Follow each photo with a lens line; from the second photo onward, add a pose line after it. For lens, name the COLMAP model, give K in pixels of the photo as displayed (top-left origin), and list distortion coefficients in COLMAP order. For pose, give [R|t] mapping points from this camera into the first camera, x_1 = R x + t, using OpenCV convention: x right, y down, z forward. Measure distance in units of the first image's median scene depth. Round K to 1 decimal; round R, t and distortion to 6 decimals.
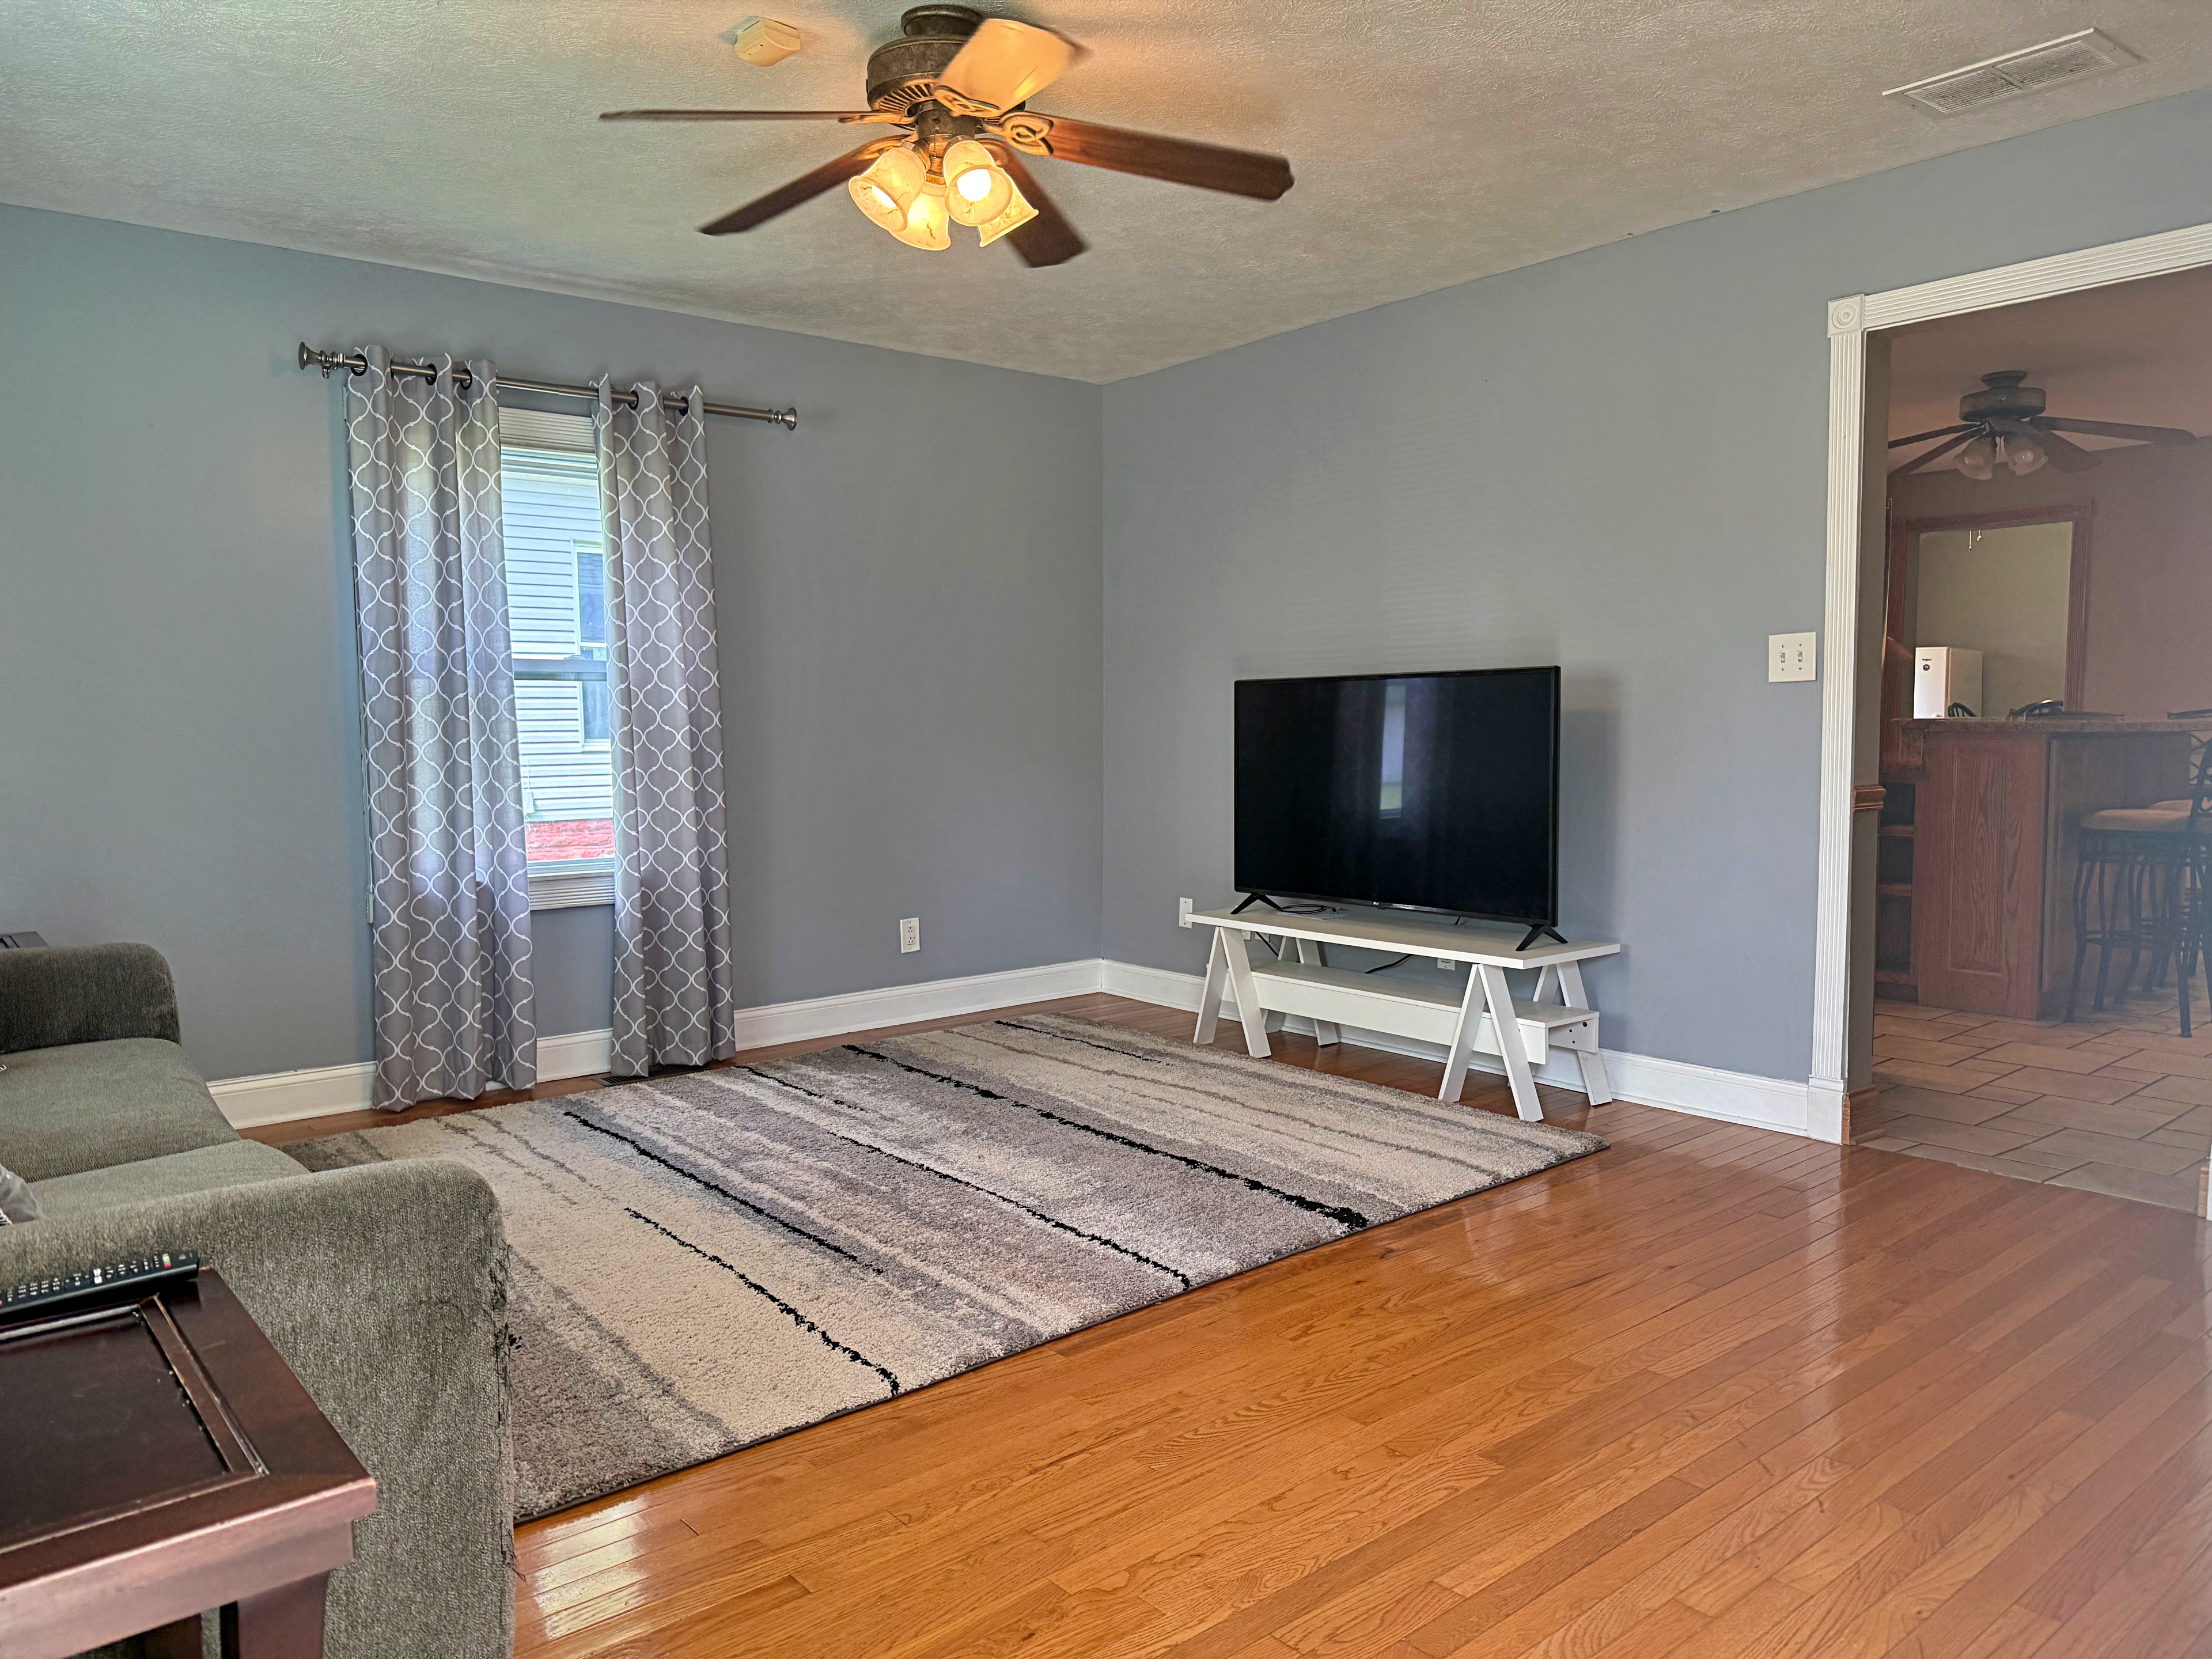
lens RADIAL K [[1590.1, 0, 1102.0], [0, 1590.1, 832.9], [0, 0, 1]] dist [0.049080, -0.053974]
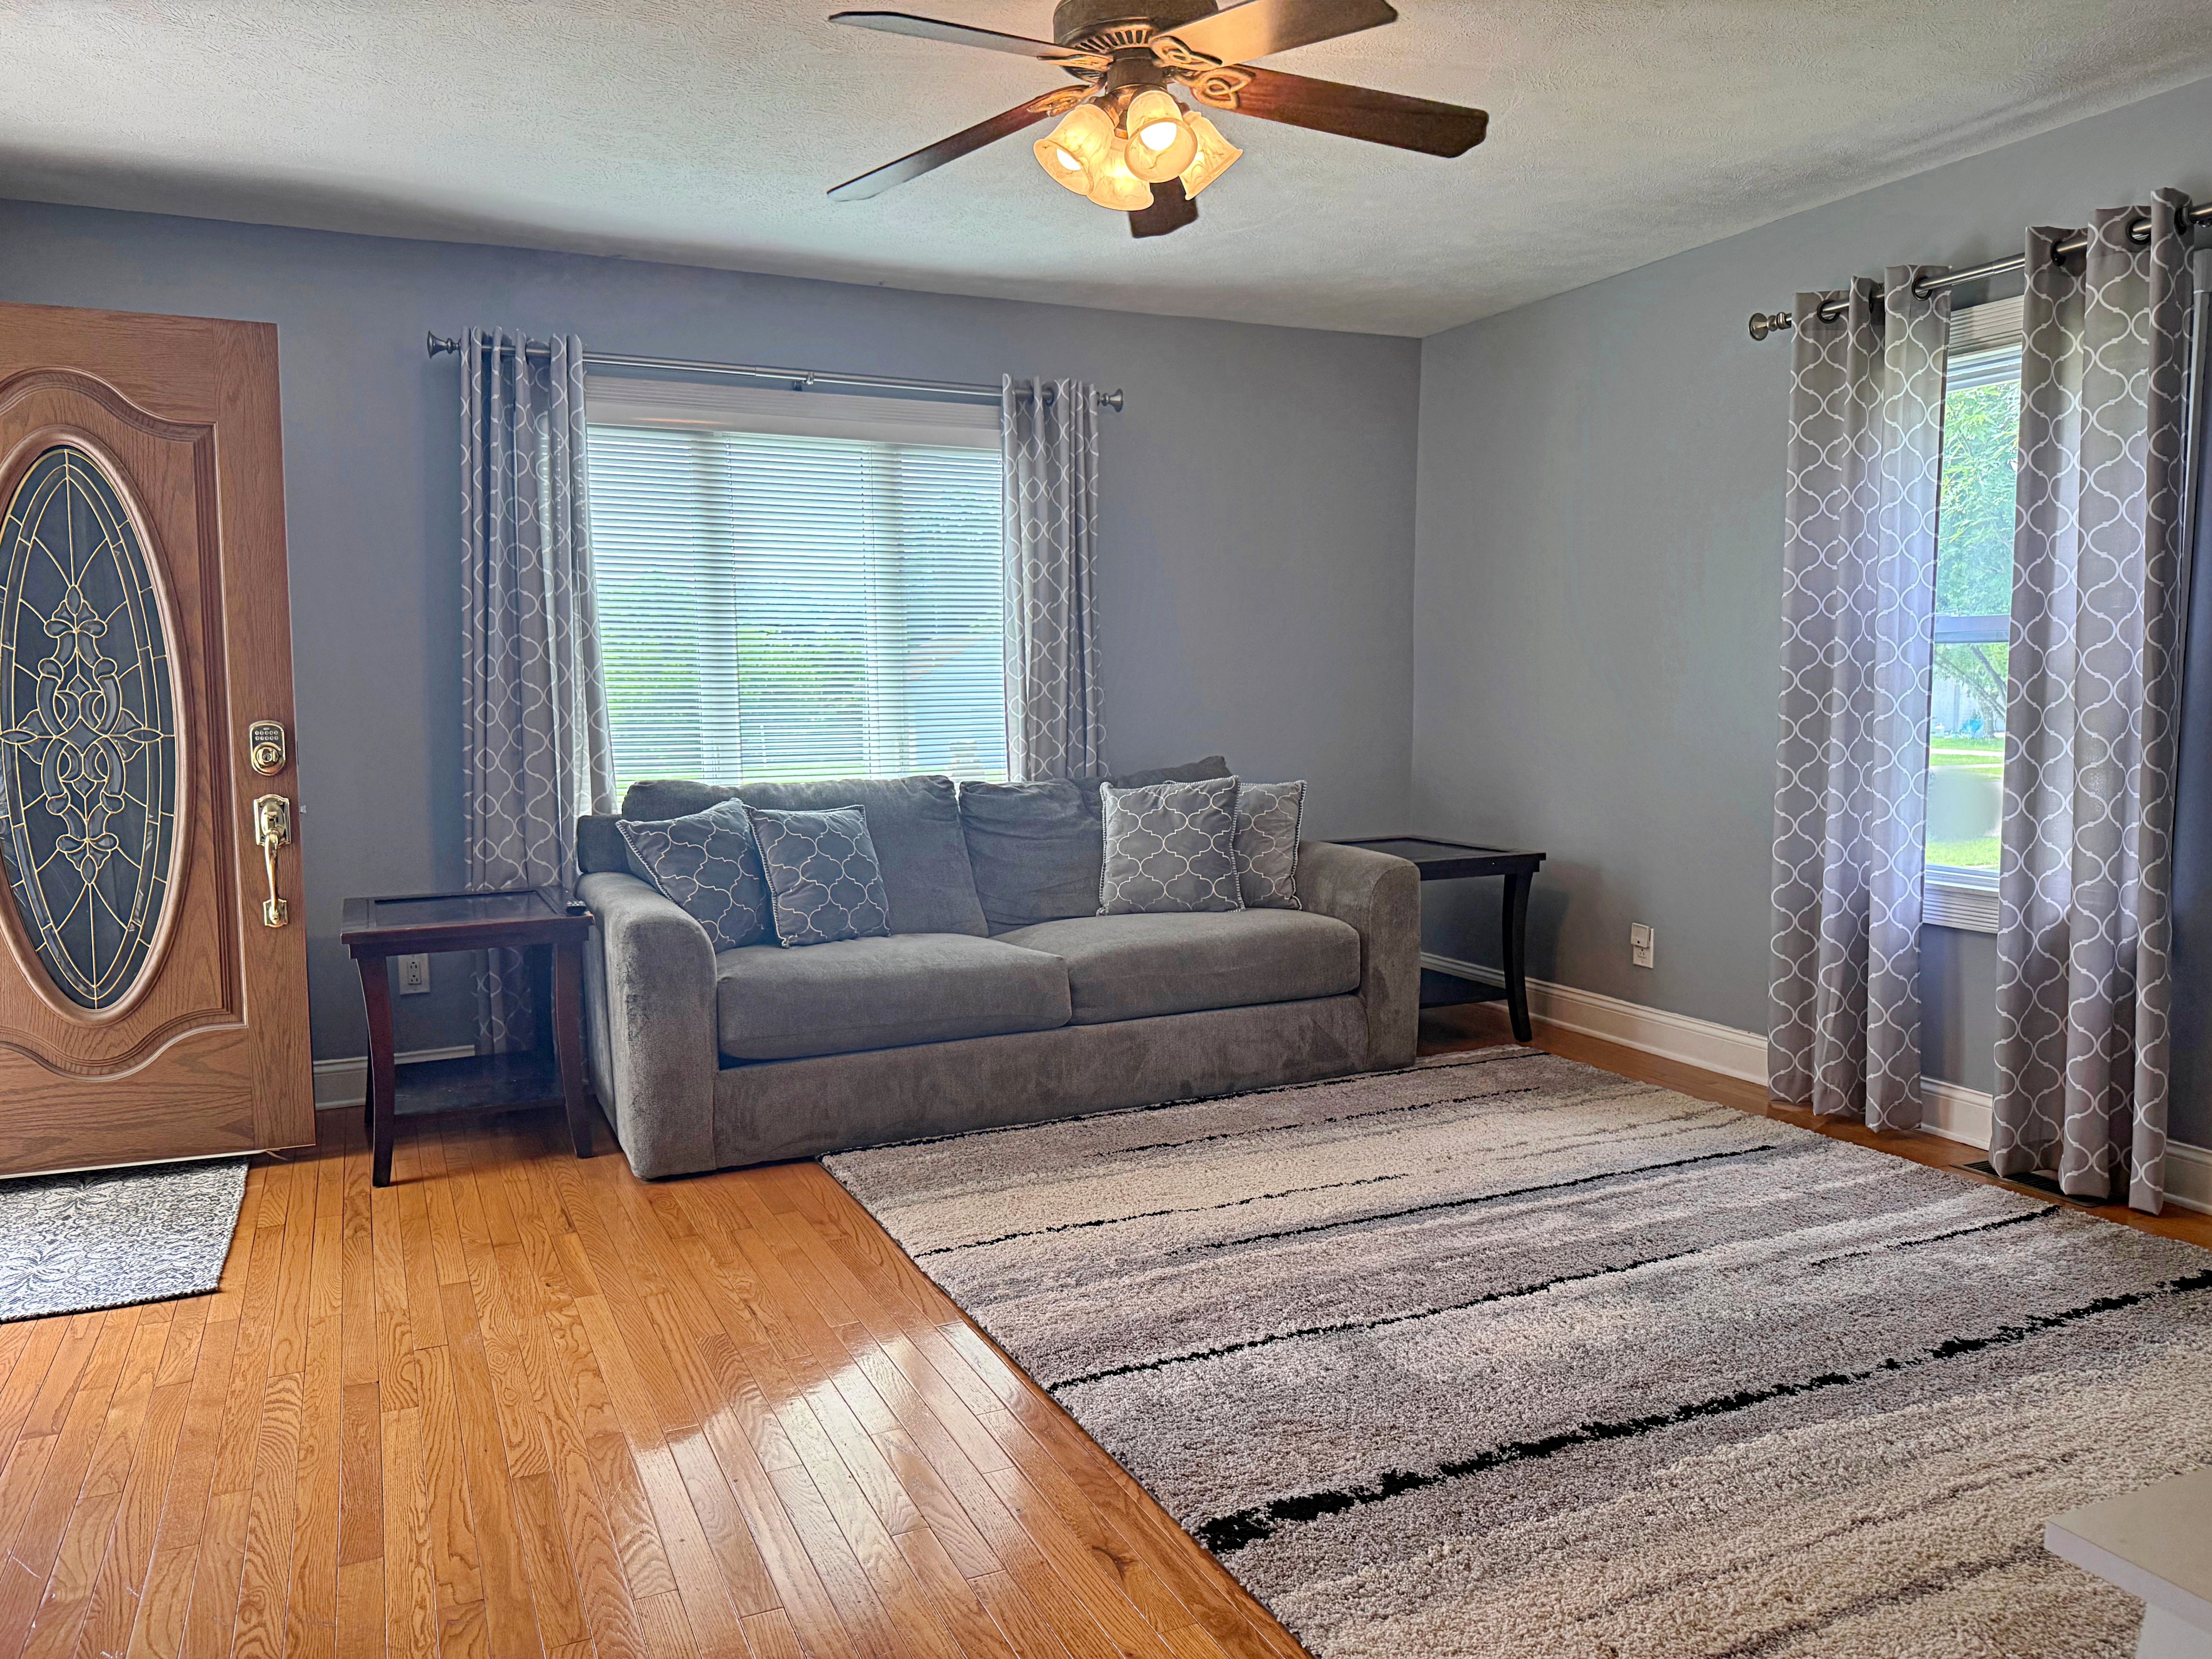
lens RADIAL K [[1590.1, 0, 1089.1], [0, 1590.1, 824.2], [0, 0, 1]] dist [0.049080, -0.053974]
pose [[-0.273198, 0.098313, -0.956921, 0.619351], [-0.060744, 0.991015, 0.119158, -0.085382], [0.960038, 0.090681, -0.264772, 0.910597]]
